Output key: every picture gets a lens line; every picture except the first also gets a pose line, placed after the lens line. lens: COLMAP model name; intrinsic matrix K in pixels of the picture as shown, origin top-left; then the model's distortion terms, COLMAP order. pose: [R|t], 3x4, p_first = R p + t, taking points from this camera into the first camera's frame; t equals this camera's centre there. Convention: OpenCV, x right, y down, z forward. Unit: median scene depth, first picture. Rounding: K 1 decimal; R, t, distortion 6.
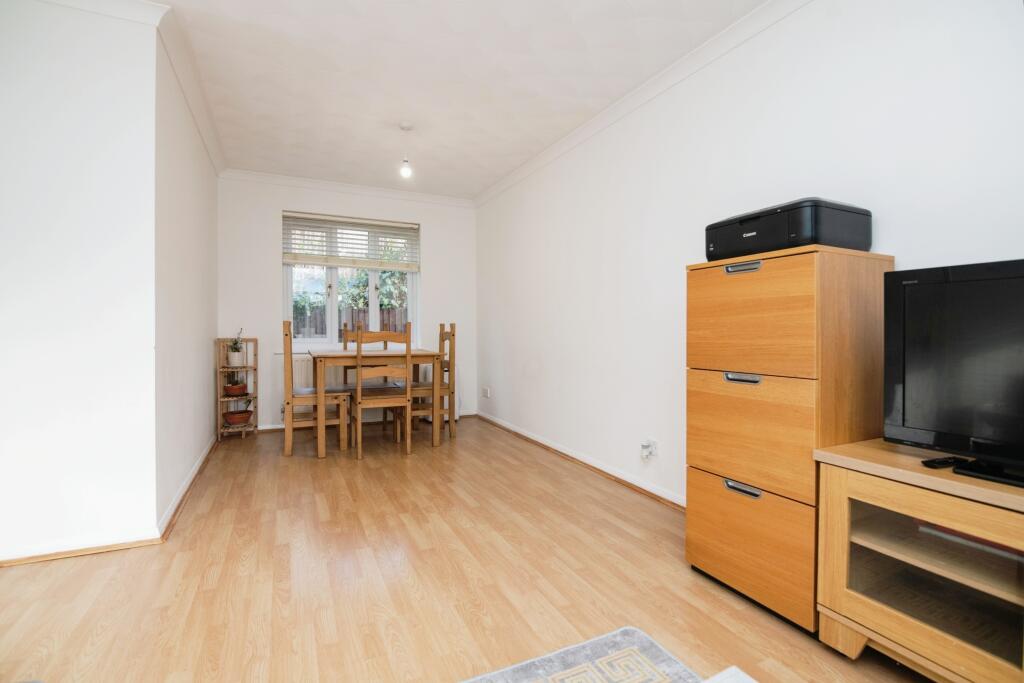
lens RADIAL K [[470.5, 0, 517.3], [0, 470.5, 348.4], [0, 0, 1]] dist [-0.018965, -0.000021]
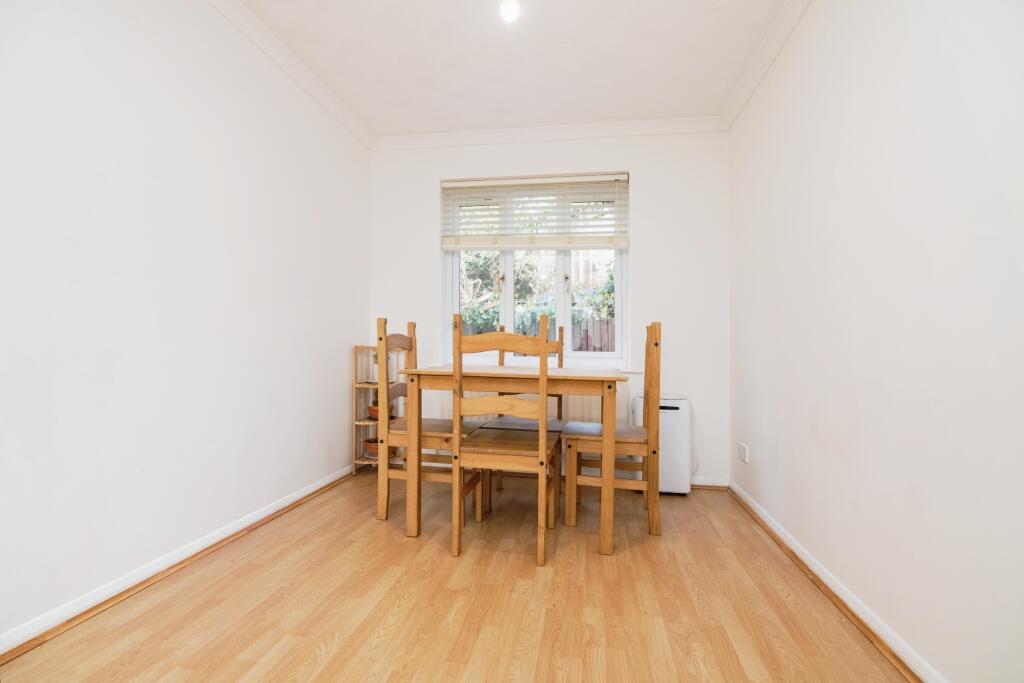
lens RADIAL K [[464.4, 0, 509.8], [0, 464.4, 347.4], [0, 0, 1]] dist [-0.002126, -0.000088]
pose [[0.802092, 0.012222, -0.597075, 0.053357], [-0.040728, 0.998582, -0.034272, -0.000798], [0.595810, 0.051807, 0.801453, 0.555523]]
